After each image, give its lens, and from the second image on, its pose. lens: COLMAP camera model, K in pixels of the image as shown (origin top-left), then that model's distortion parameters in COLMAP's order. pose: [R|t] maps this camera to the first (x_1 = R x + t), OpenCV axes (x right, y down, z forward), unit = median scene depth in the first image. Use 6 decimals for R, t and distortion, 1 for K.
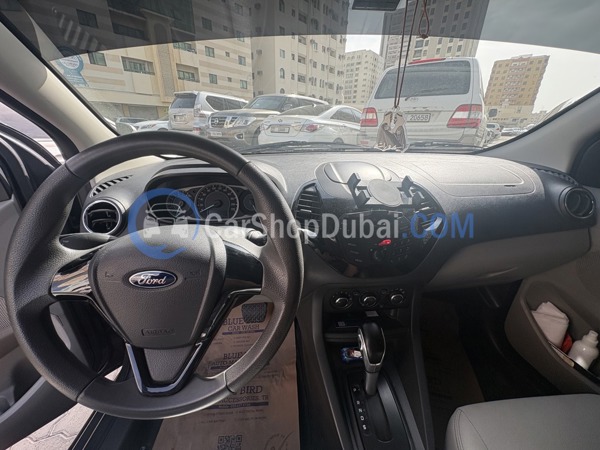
lens RADIAL K [[242.3, 0, 298.7], [0, 242.3, 224.4], [0, 0, 1]] dist [0.000418, 0.000036]
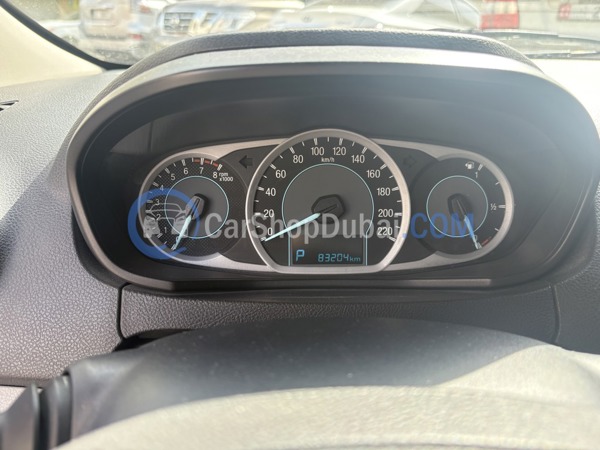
lens RADIAL K [[450.4, 0, 300.8], [0, 450.4, 225.0], [0, 0, 1]] dist [-0.006246, -0.005899]
pose [[0.999663, 0.020589, -0.015783, -0.356560], [-0.020613, 0.999787, -0.001374, -0.067519], [0.015752, 0.001699, 0.999874, 0.512631]]
